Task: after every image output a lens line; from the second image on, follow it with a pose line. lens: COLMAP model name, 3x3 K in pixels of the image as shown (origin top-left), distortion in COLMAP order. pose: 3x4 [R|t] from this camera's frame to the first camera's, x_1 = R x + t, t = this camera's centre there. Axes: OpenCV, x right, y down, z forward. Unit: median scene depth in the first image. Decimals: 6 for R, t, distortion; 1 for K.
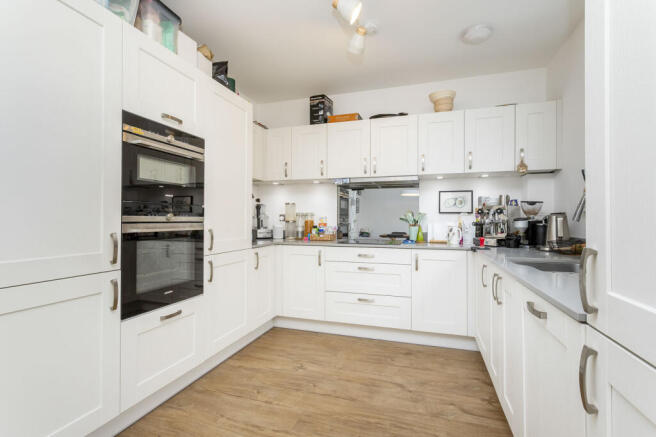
lens RADIAL K [[310.3, 0, 329.6], [0, 310.3, 217.5], [0, 0, 1]] dist [0.002104, 0.000668]
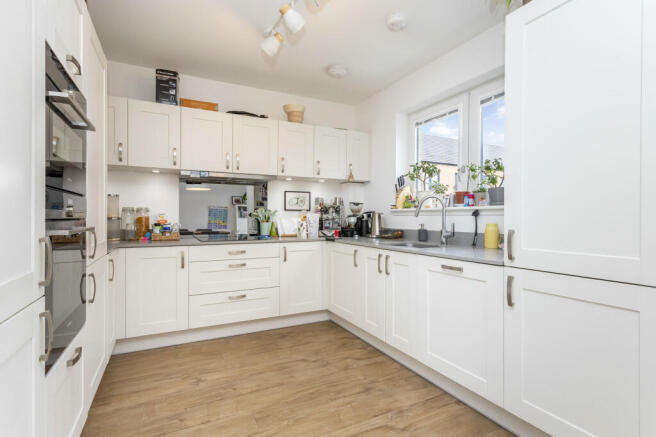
lens RADIAL K [[310.3, 0, 330.6], [0, 310.3, 218.7], [0, 0, 1]] dist [0.002104, 0.000668]
pose [[0.717452, -0.003979, 0.696597, -0.364051], [-0.005452, 0.999921, 0.011326, 0.002408], [-0.696587, -0.011924, 0.717373, 0.081846]]
